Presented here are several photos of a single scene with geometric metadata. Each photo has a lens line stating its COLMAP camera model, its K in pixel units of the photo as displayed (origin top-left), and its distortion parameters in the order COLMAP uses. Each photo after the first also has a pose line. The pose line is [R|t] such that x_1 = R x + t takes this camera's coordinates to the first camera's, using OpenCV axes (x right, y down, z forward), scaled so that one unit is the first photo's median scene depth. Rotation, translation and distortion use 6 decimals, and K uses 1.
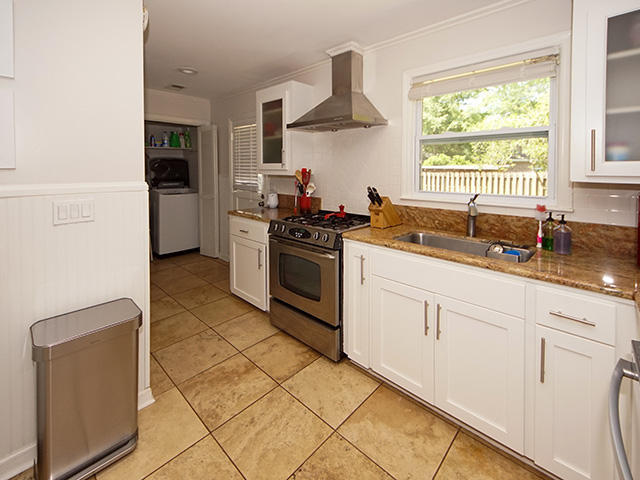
lens RADIAL K [[288.9, 0, 322.2], [0, 288.9, 174.4], [0, 0, 1]] dist [0.013017, -0.000576]
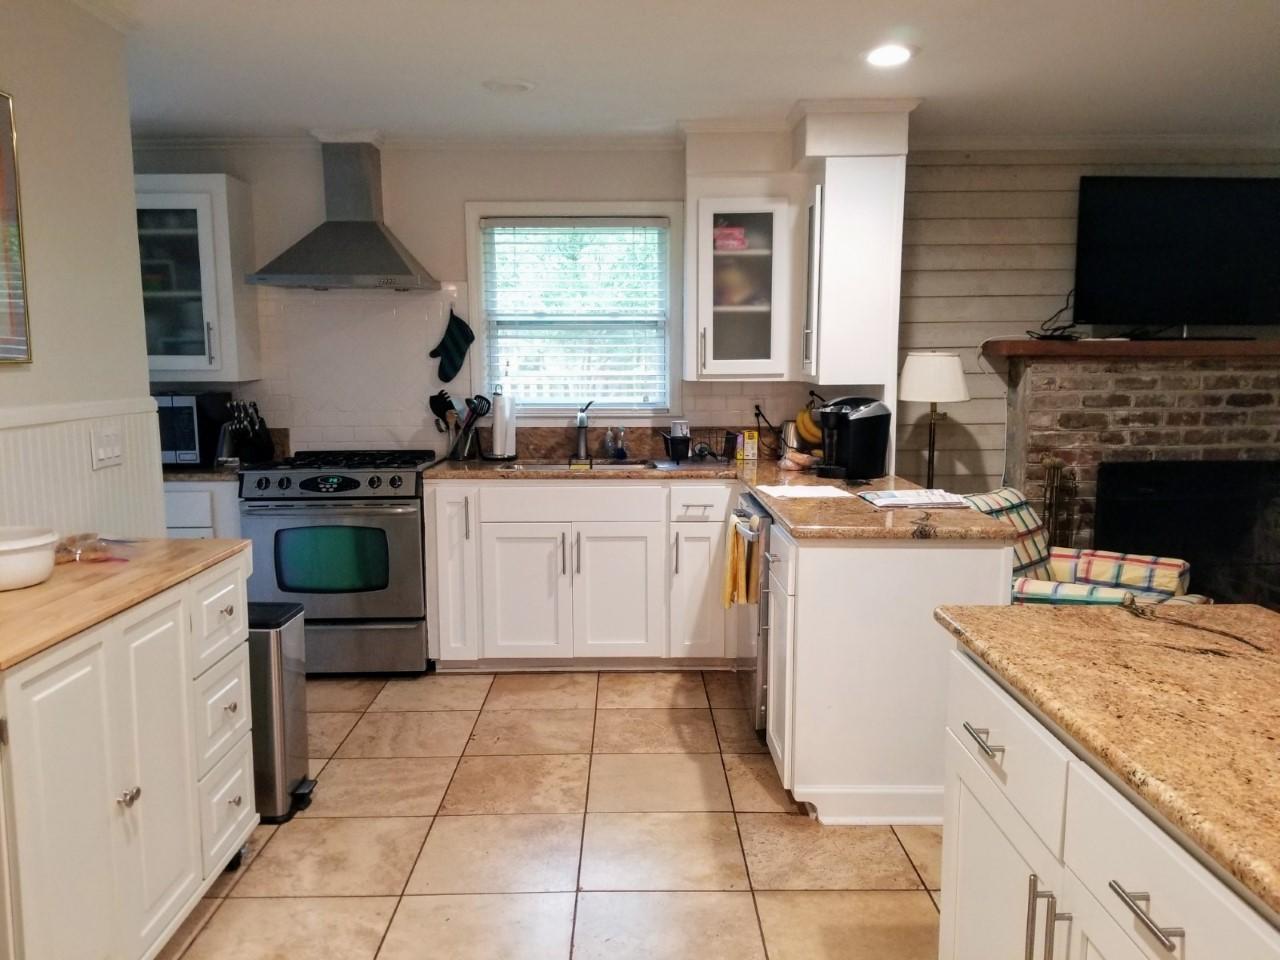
lens RADIAL K [[1000.5, 0, 652.0], [0, 1000.5, 484.8], [0, 0, 1]] dist [0.034097, -0.015033]
pose [[0.705782, -0.088744, 0.702849, -0.780893], [0.016263, 0.993891, 0.109161, 0.003449], [-0.708243, -0.065614, 0.702913, -0.616315]]
